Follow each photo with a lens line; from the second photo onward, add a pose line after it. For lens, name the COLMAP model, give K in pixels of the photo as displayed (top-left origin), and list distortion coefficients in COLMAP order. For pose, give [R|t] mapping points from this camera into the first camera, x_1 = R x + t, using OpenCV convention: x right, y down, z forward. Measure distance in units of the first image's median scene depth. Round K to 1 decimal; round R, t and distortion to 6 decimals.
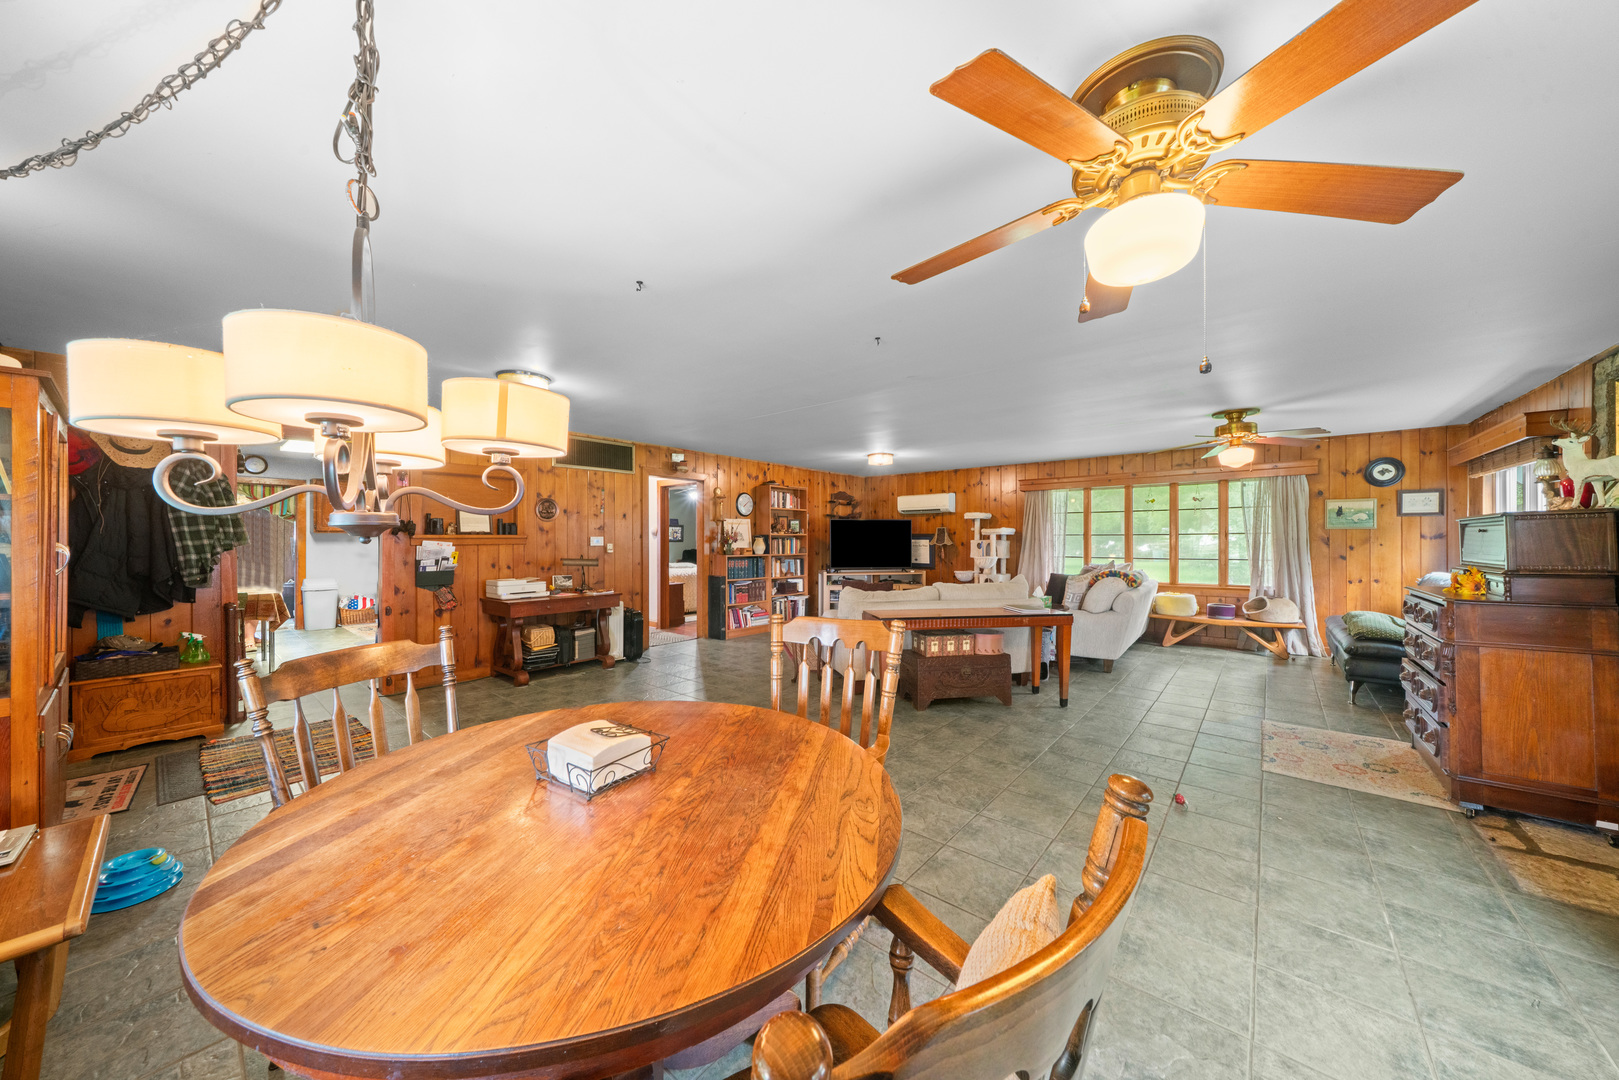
lens RADIAL K [[550.2, 0, 808.1], [0, 550.2, 538.9], [0, 0, 1]] dist [-0.006012, 0.000268]
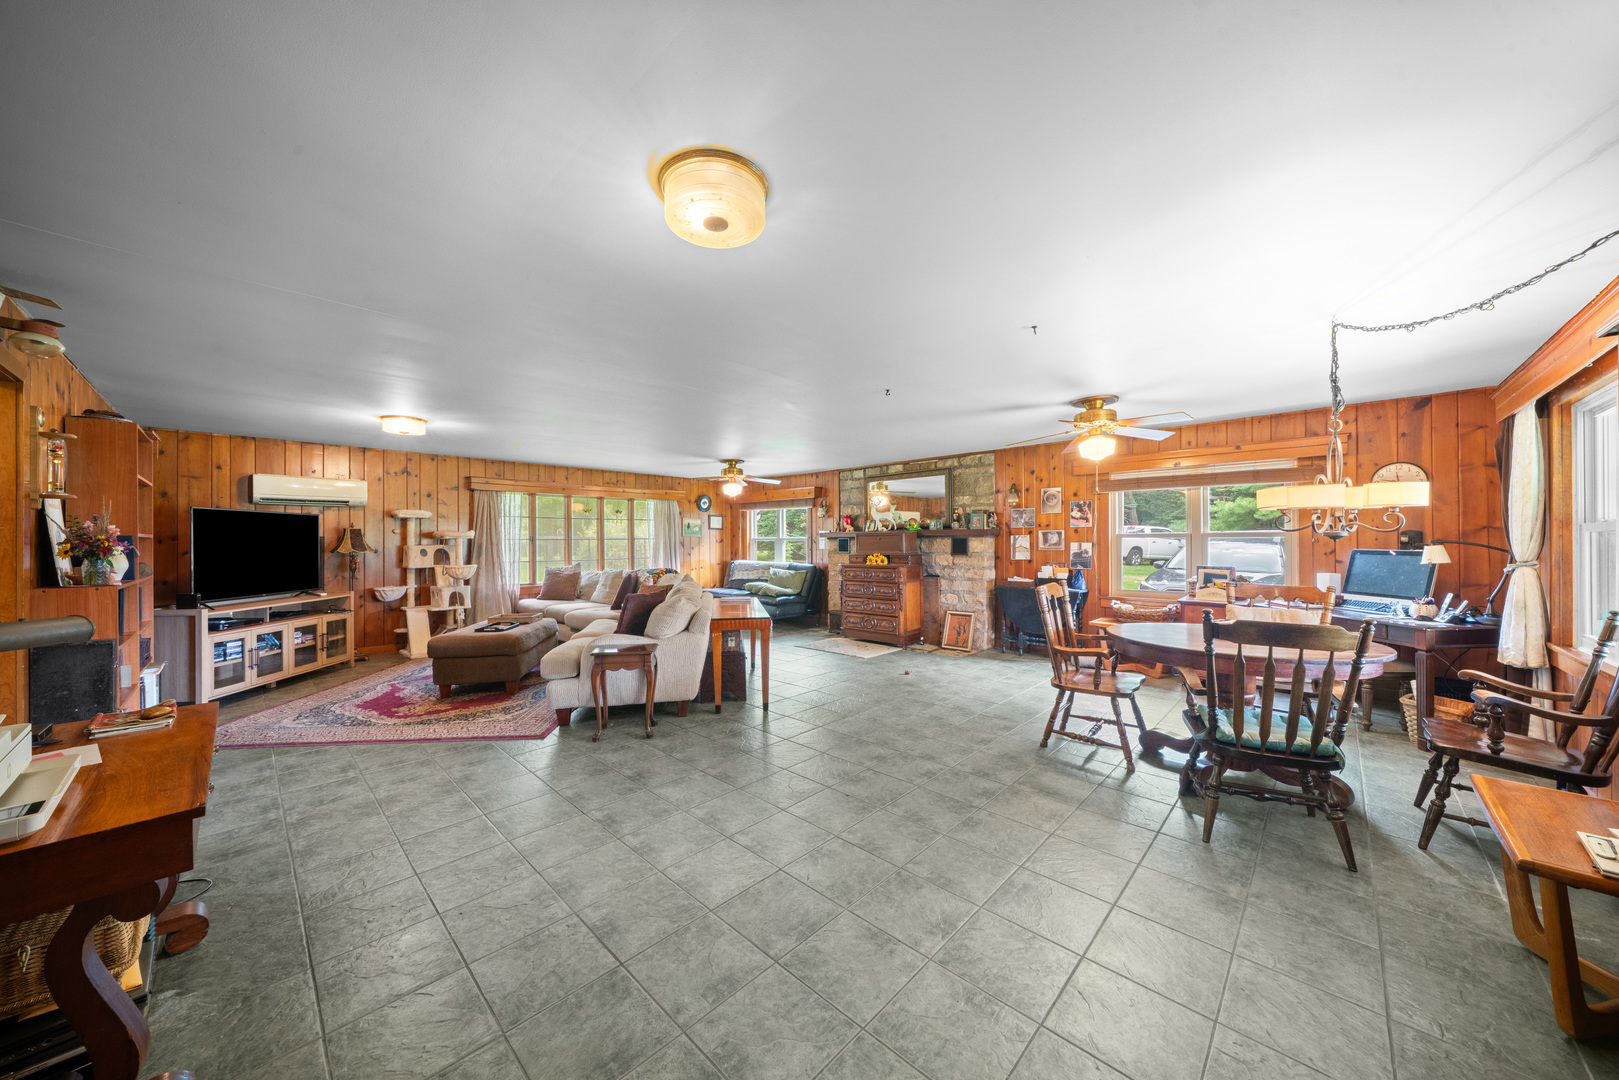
lens RADIAL K [[550.2, 0, 799.9], [0, 550.2, 542.0], [0, 0, 1]] dist [-0.006012, 0.000268]
pose [[0.068900, -0.000810, 0.997623, -0.462277], [0.003605, 0.999993, 0.000563, -0.001307], [-0.997617, 0.003558, 0.068902, 0.428794]]
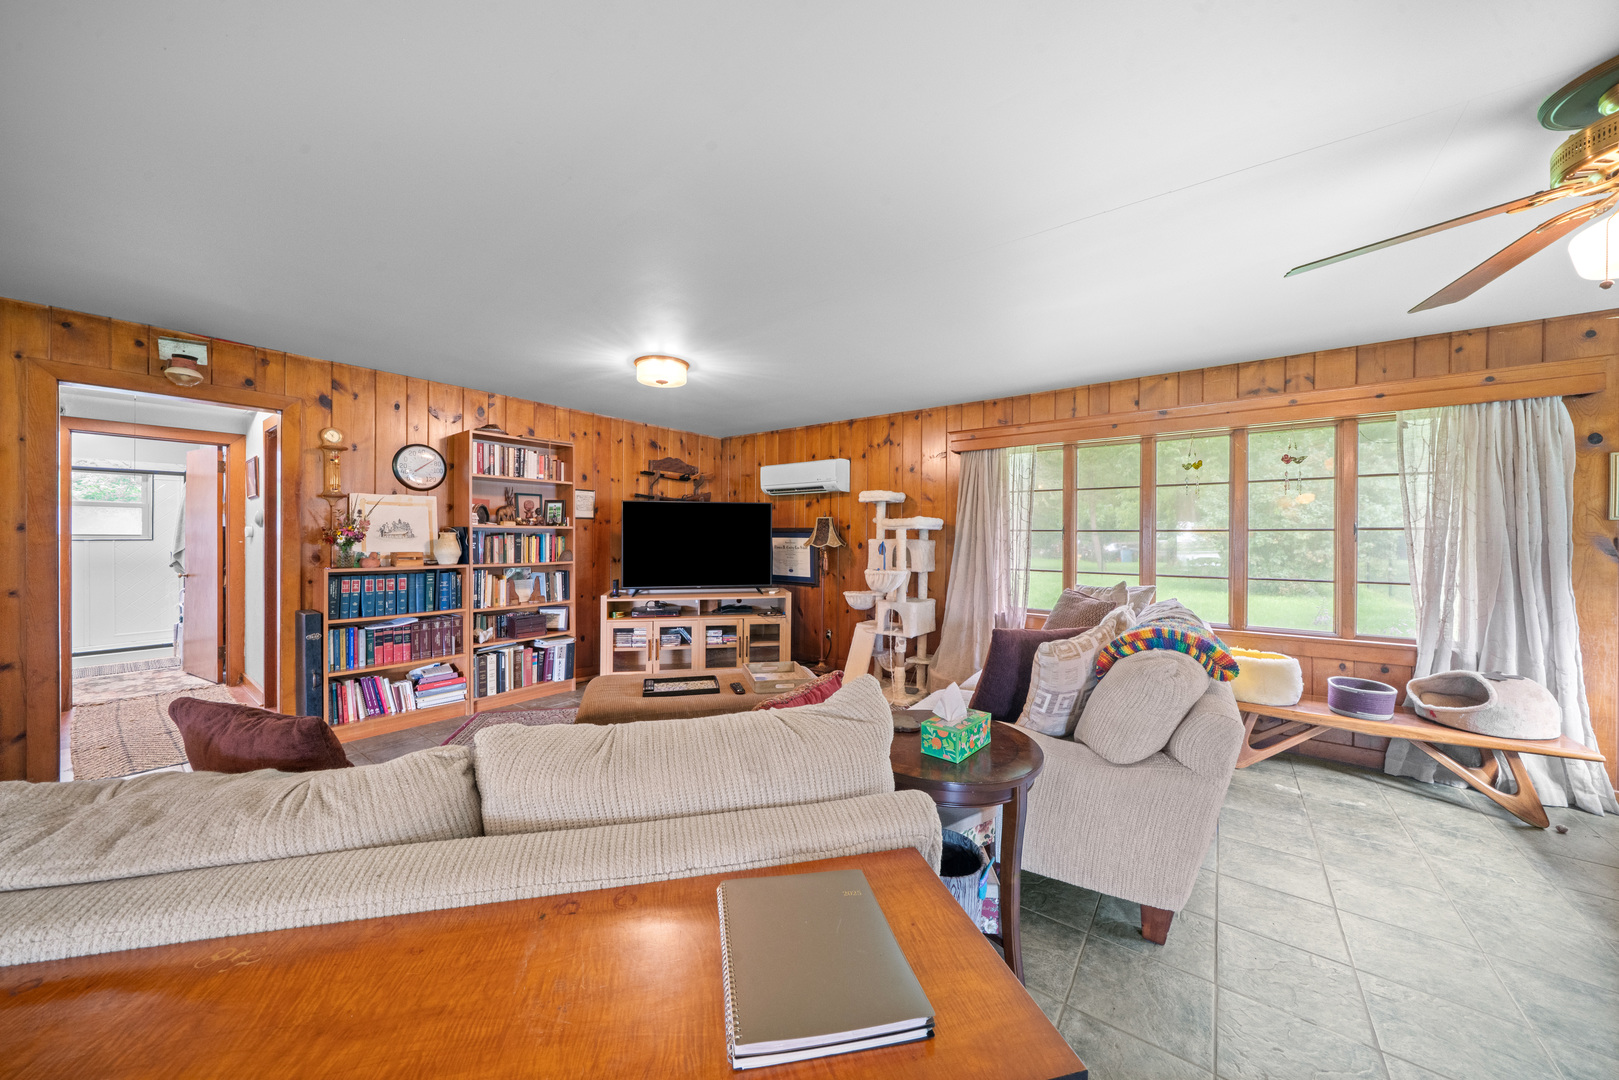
lens RADIAL K [[550.2, 0, 810.4], [0, 550.2, 538.1], [0, 0, 1]] dist [-0.006012, 0.000268]
pose [[0.998285, 0.005516, 0.058285, 0.215241], [-0.005771, 0.999974, 0.004215, -0.000829], [-0.058260, -0.004544, 0.998291, 0.460642]]
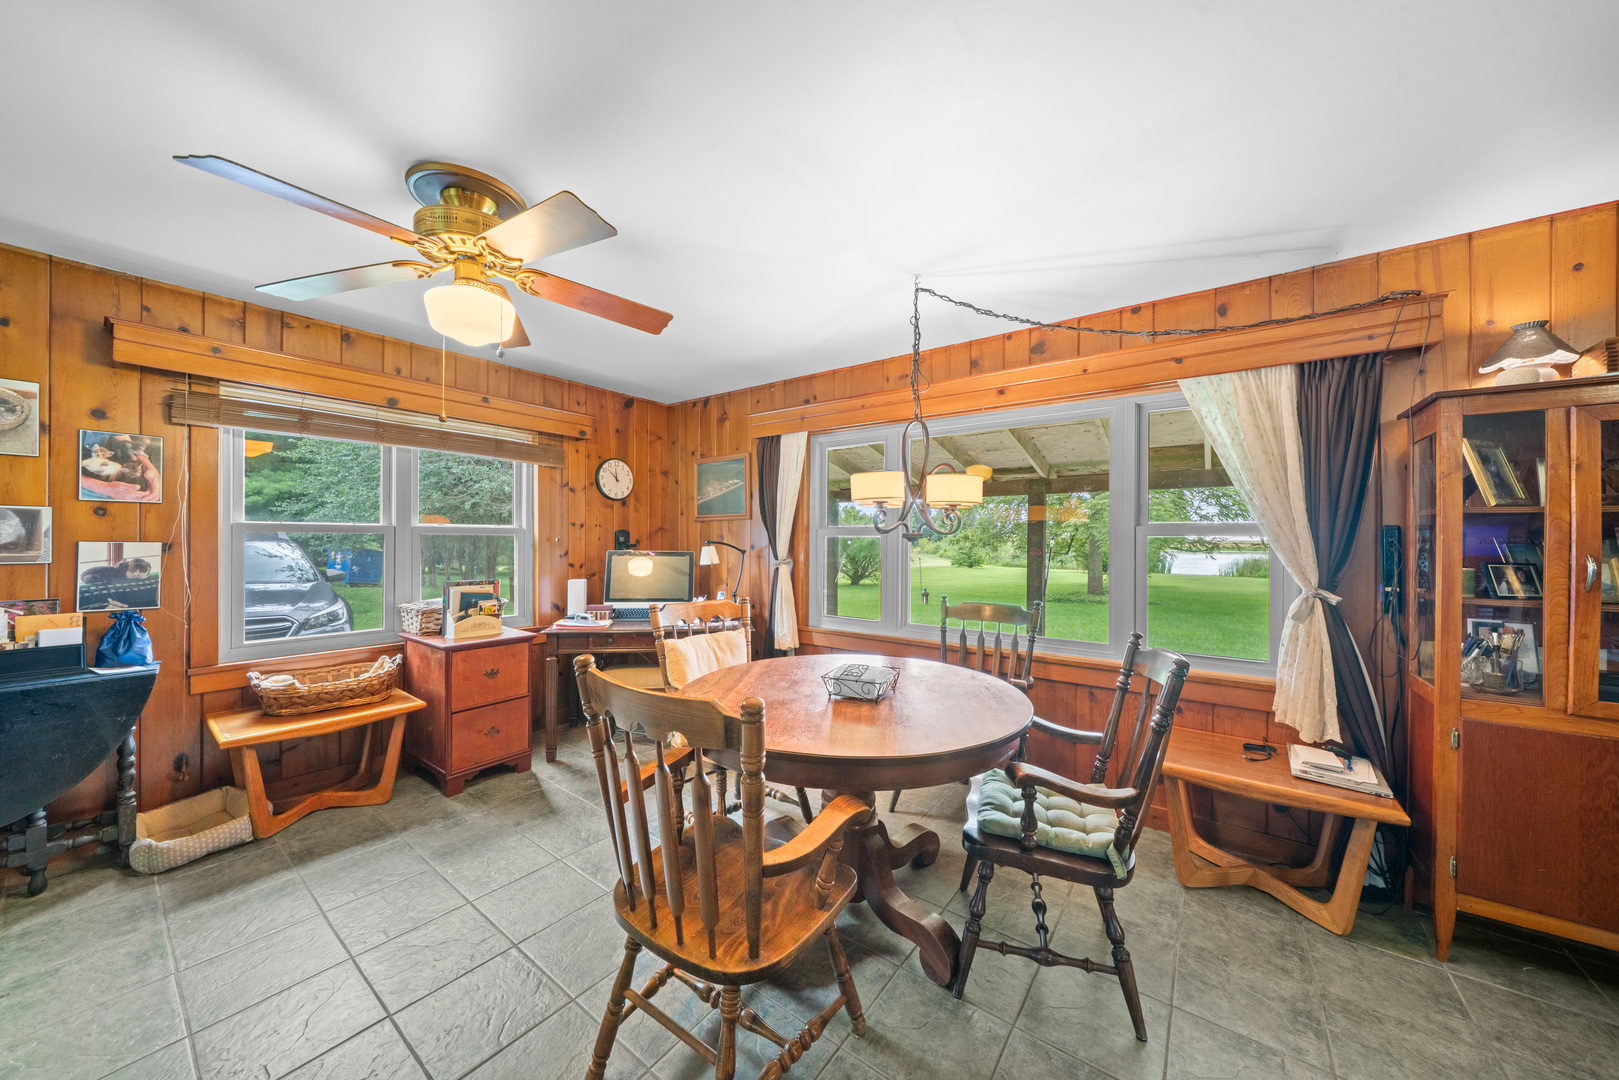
lens RADIAL K [[550.2, 0, 805.4], [0, 550.2, 538.8], [0, 0, 1]] dist [-0.006012, 0.000268]
pose [[-0.998153, -0.005955, -0.060451, -0.019100], [-0.005823, 0.999980, -0.002373, -0.001743], [0.060464, -0.002017, -0.998168, 0.403783]]
